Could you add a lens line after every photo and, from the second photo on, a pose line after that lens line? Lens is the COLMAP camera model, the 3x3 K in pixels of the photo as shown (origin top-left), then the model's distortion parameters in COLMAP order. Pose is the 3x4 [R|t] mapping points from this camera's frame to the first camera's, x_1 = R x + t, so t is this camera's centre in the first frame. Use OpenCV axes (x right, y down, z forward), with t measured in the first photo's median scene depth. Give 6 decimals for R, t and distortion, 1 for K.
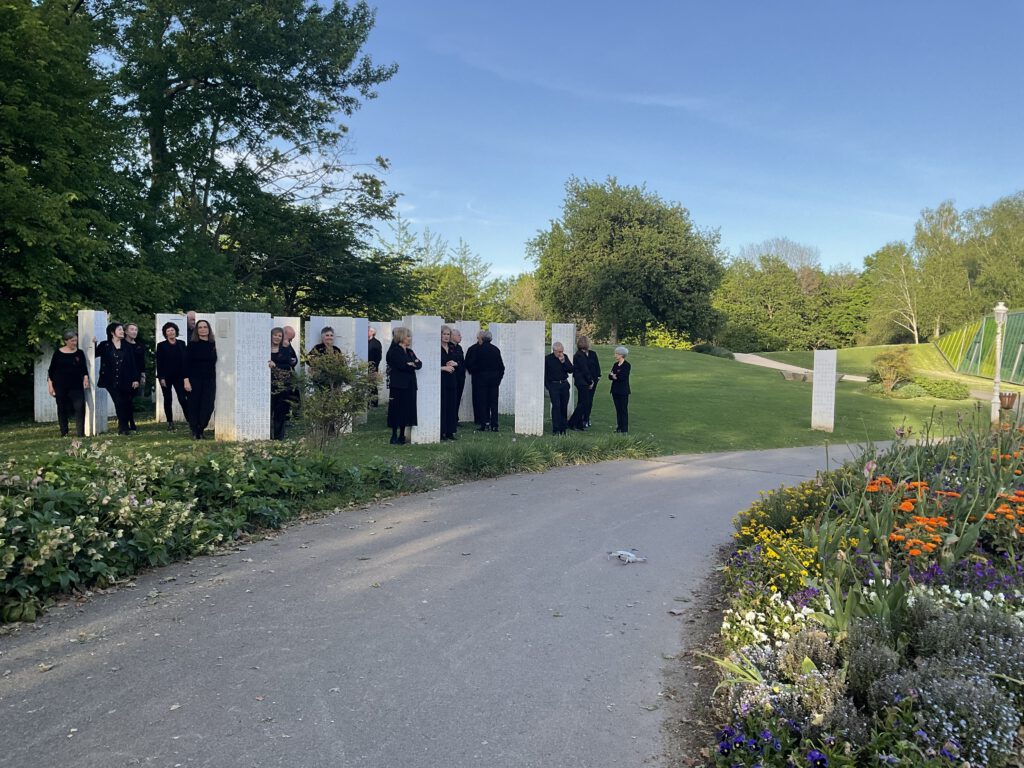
lens RADIAL K [[867.1, 0, 509.9], [0, 867.1, 403.3], [0, 0, 1]] dist [0.044763, -0.024628]
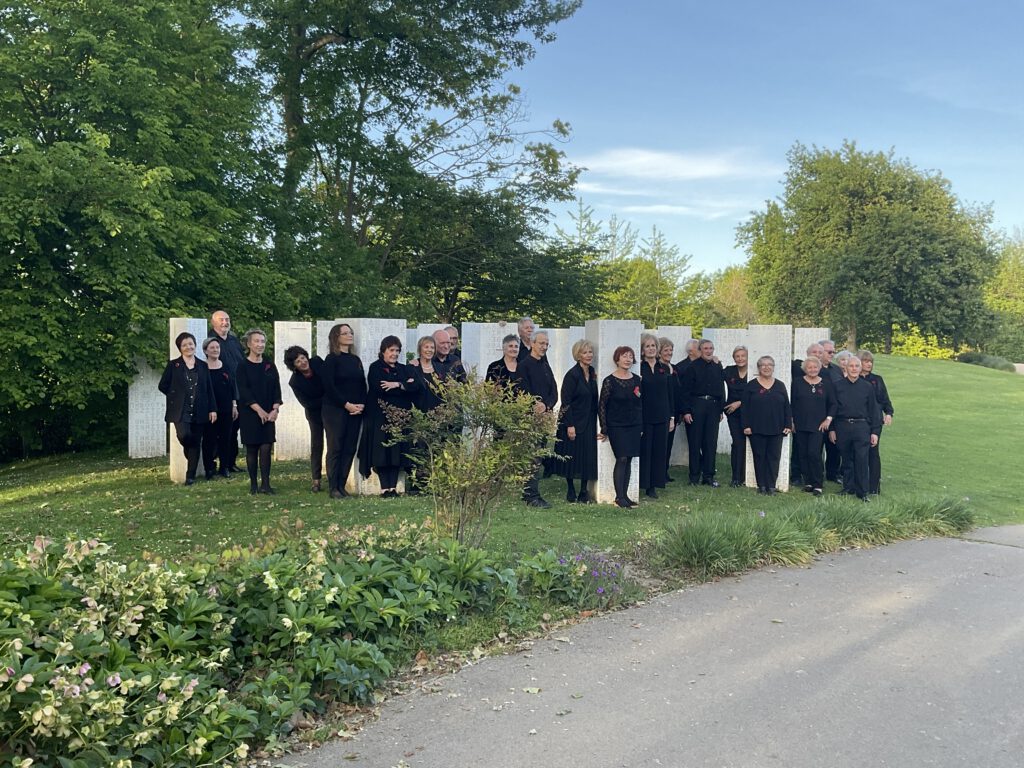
lens RADIAL K [[983.8, 0, 510.5], [0, 983.8, 383.7], [0, 0, 1]] dist [0.079598, 0.000000]
pose [[0.980957, 0.002885, -0.194206, -0.017369], [-0.009761, 0.999358, -0.034460, -0.013104], [0.193982, 0.035700, 0.980355, 0.125258]]
